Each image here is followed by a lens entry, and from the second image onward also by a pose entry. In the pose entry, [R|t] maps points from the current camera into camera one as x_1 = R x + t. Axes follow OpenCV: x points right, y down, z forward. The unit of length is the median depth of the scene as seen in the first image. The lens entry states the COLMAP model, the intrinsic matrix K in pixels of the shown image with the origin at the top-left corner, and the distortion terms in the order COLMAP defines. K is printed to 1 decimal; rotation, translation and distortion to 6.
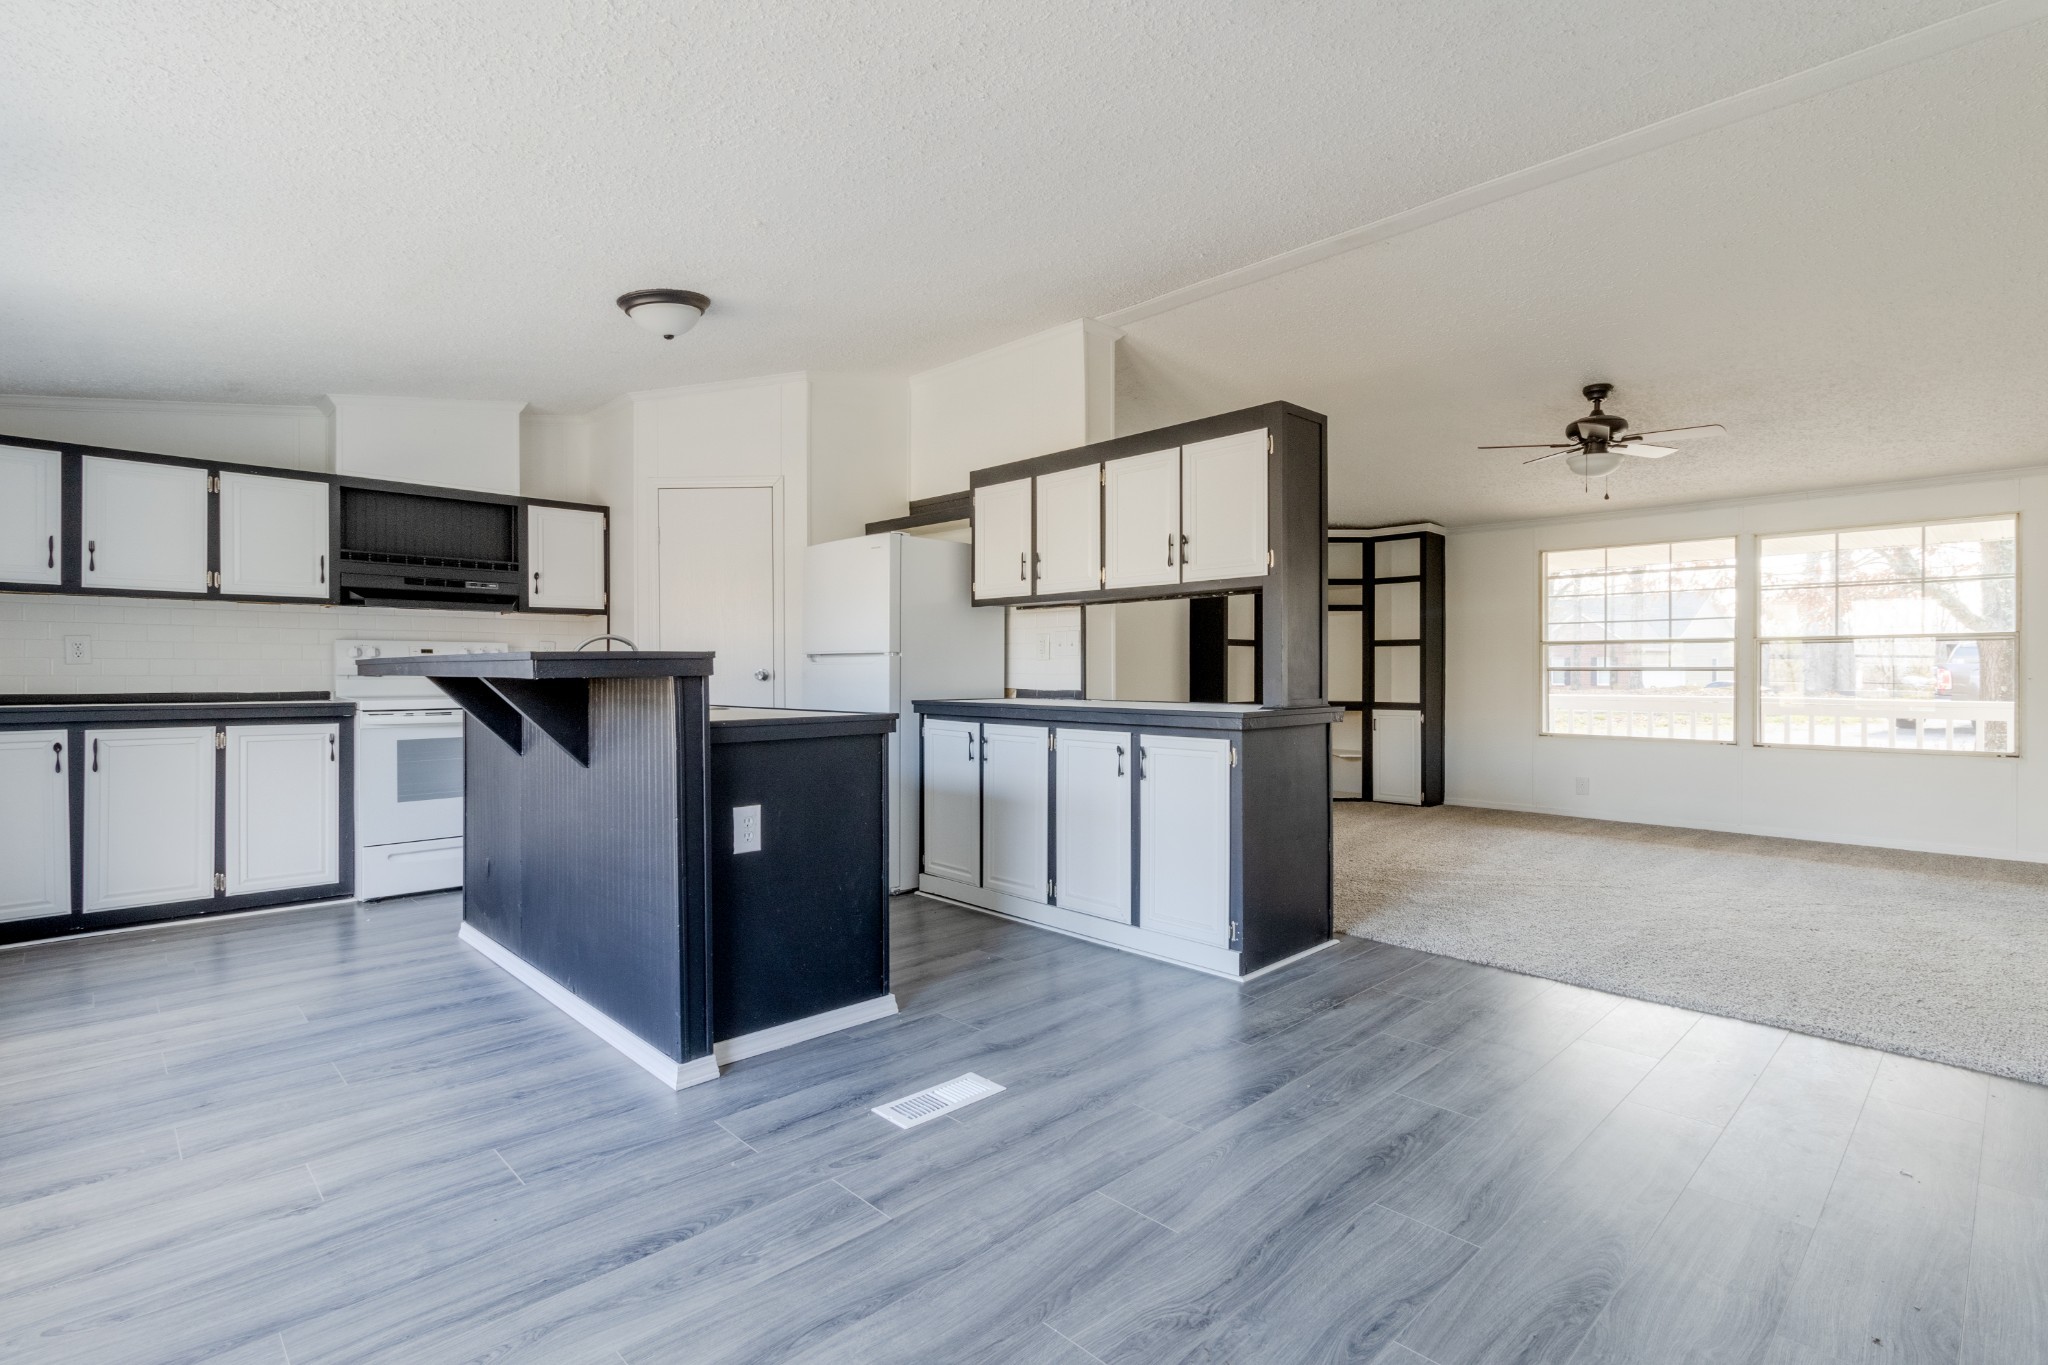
lens RADIAL K [[1005.6, 0, 1022.5], [0, 1005.6, 660.5], [0, 0, 1]] dist [0.000004, -0.000149]
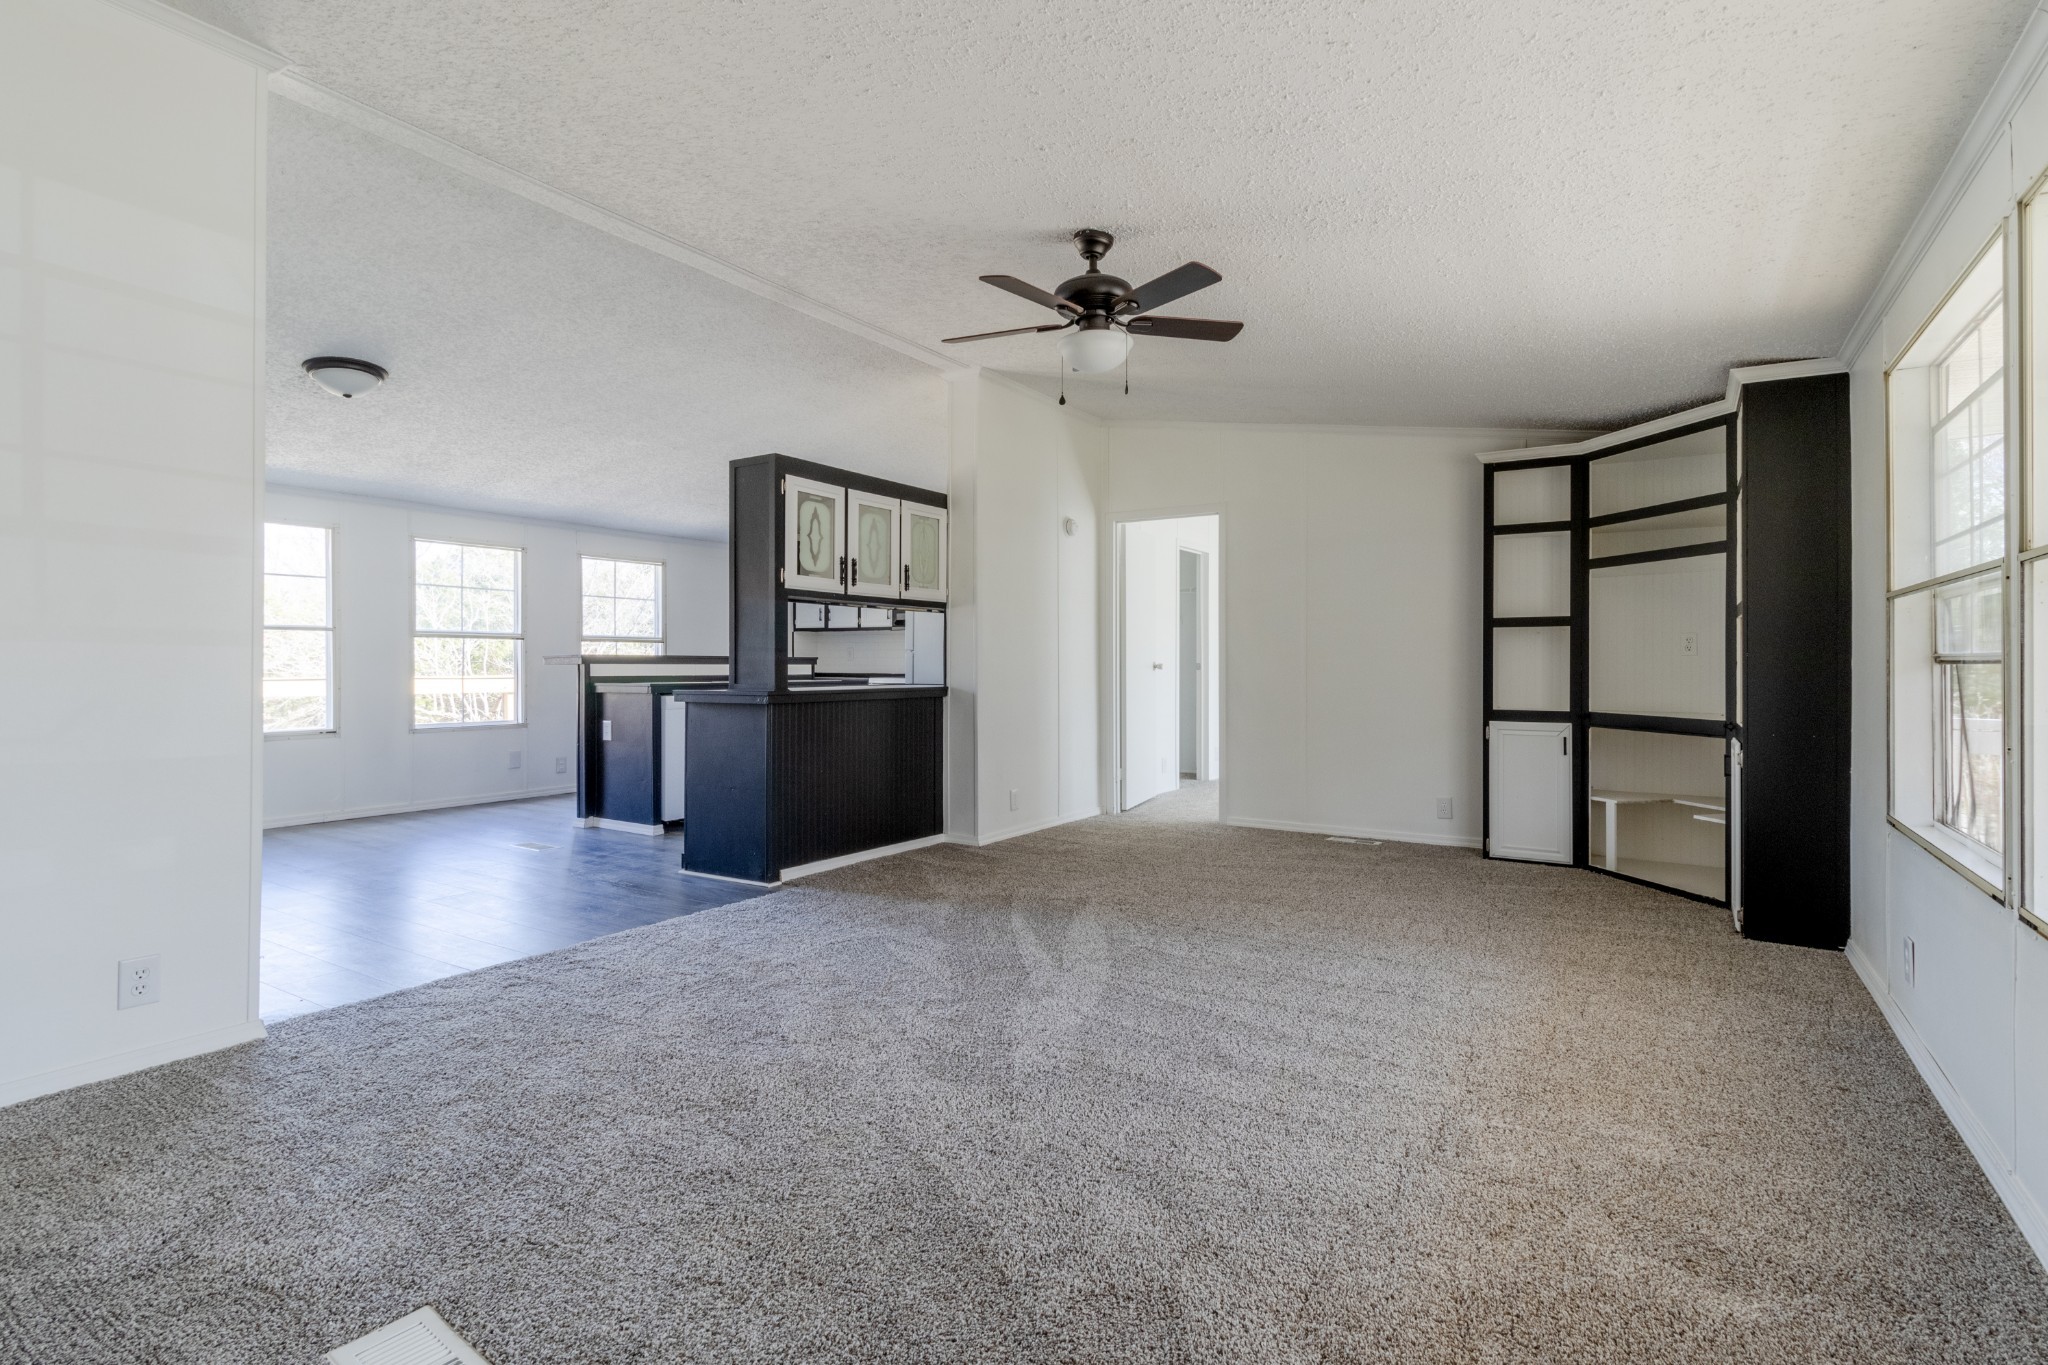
lens RADIAL K [[939.9, 0, 1009.3], [0, 939.9, 657.0], [0, 0, 1]] dist [-0.000086, 0.000120]
pose [[0.214013, -0.007571, -0.976801, 1.240301], [0.008520, 0.999946, -0.005883, 0.011161], [0.976794, -0.007064, 0.214066, 0.875532]]
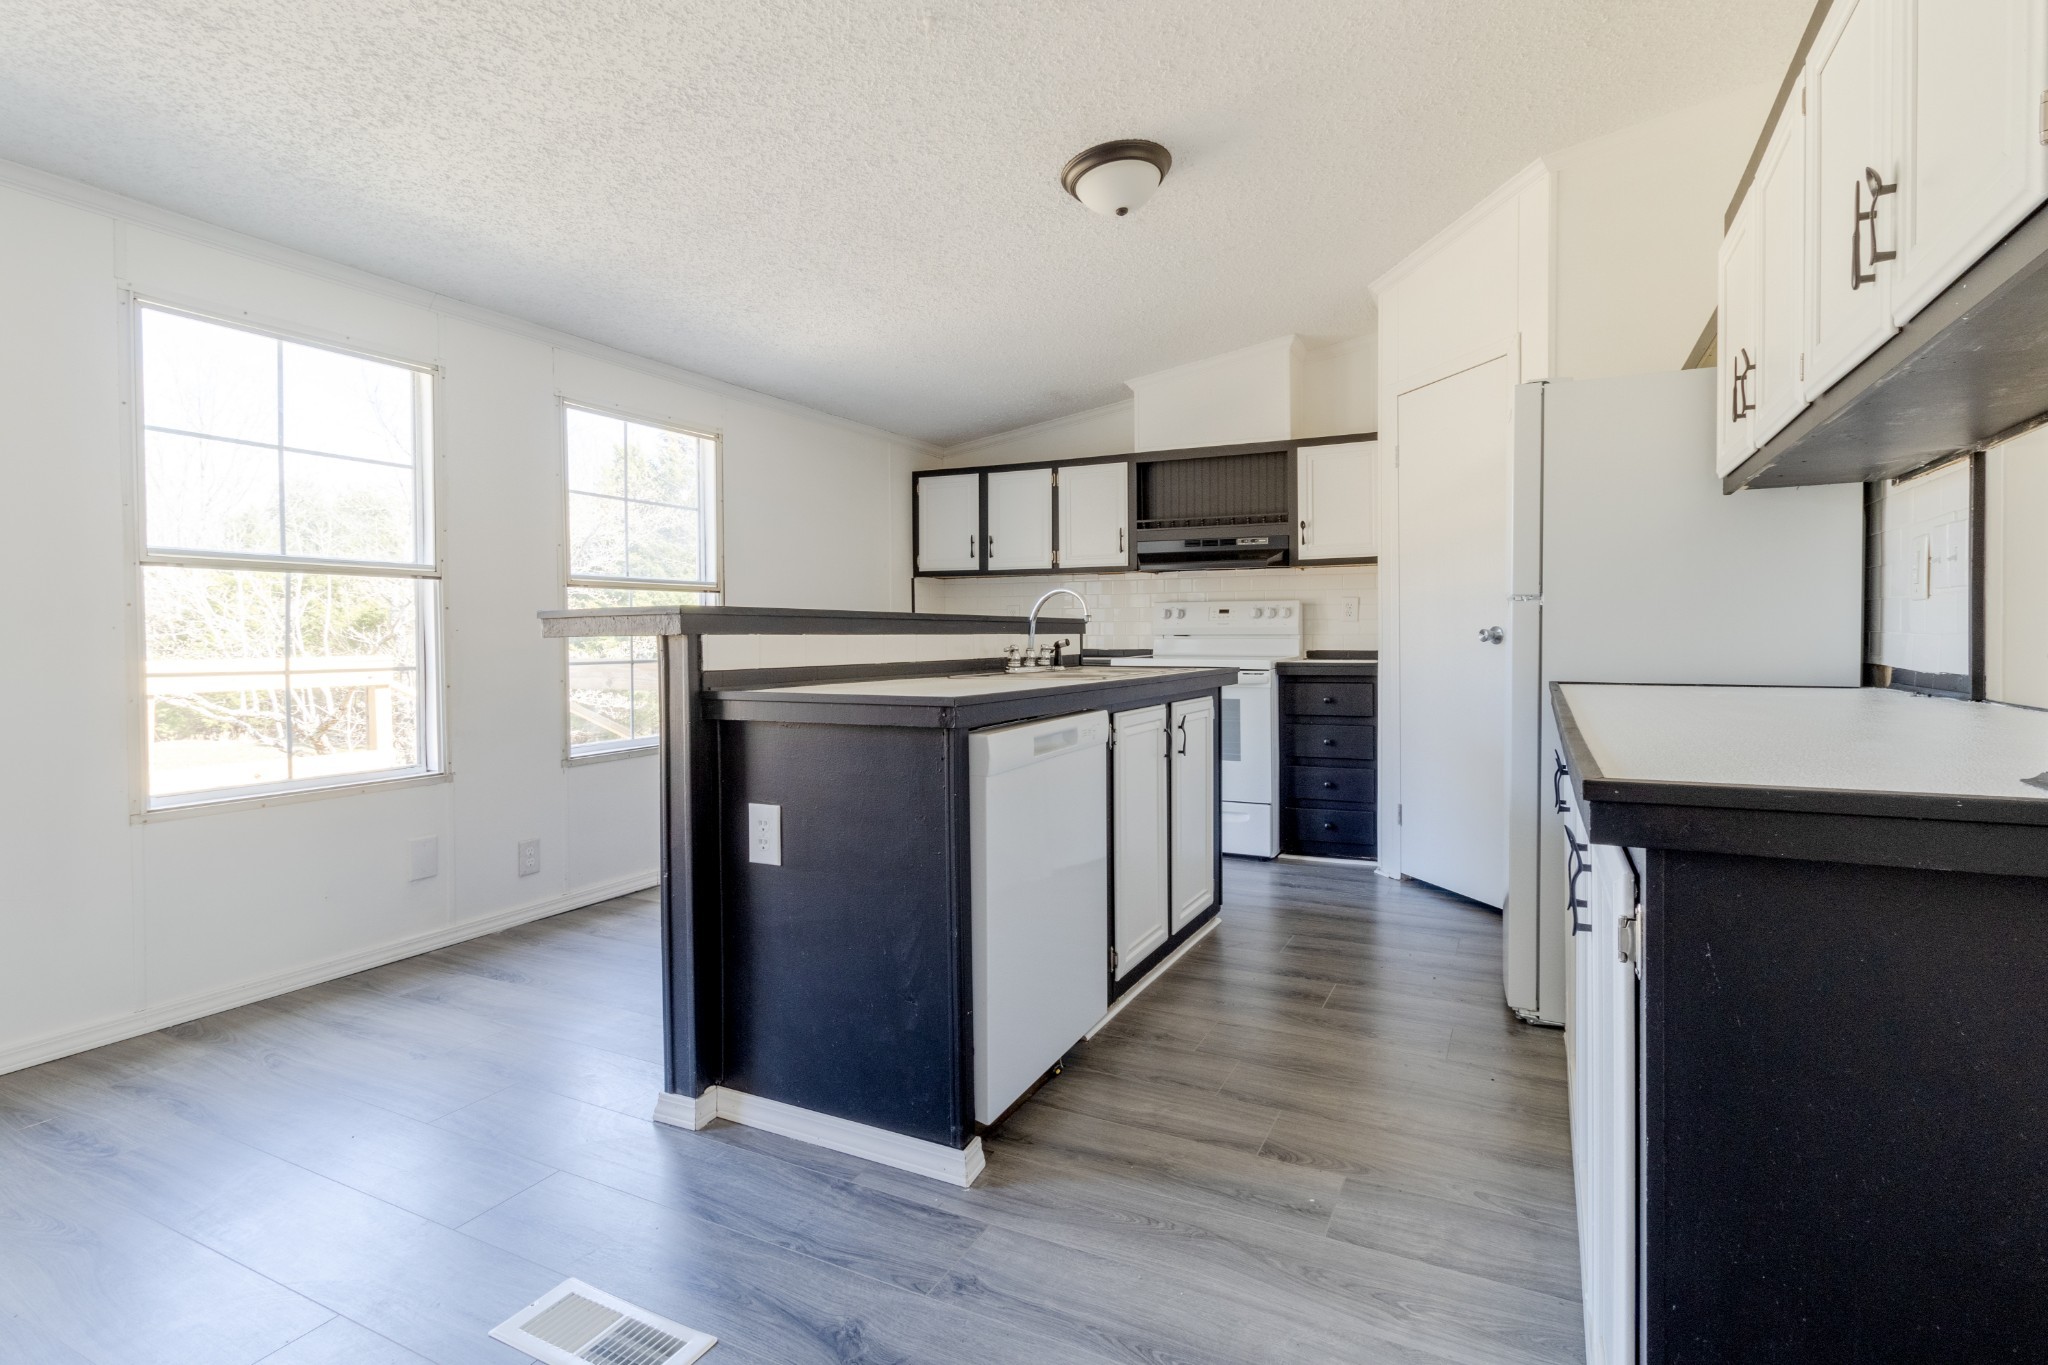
lens RADIAL K [[968.1, 0, 1040.6], [0, 968.1, 643.2], [0, 0, 1]] dist [0.001304, -0.000200]
pose [[0.340988, 0.007393, -0.940039, 0.299605], [0.013239, 0.999832, 0.012665, 0.009114], [0.939975, -0.016764, 0.340833, 0.575235]]
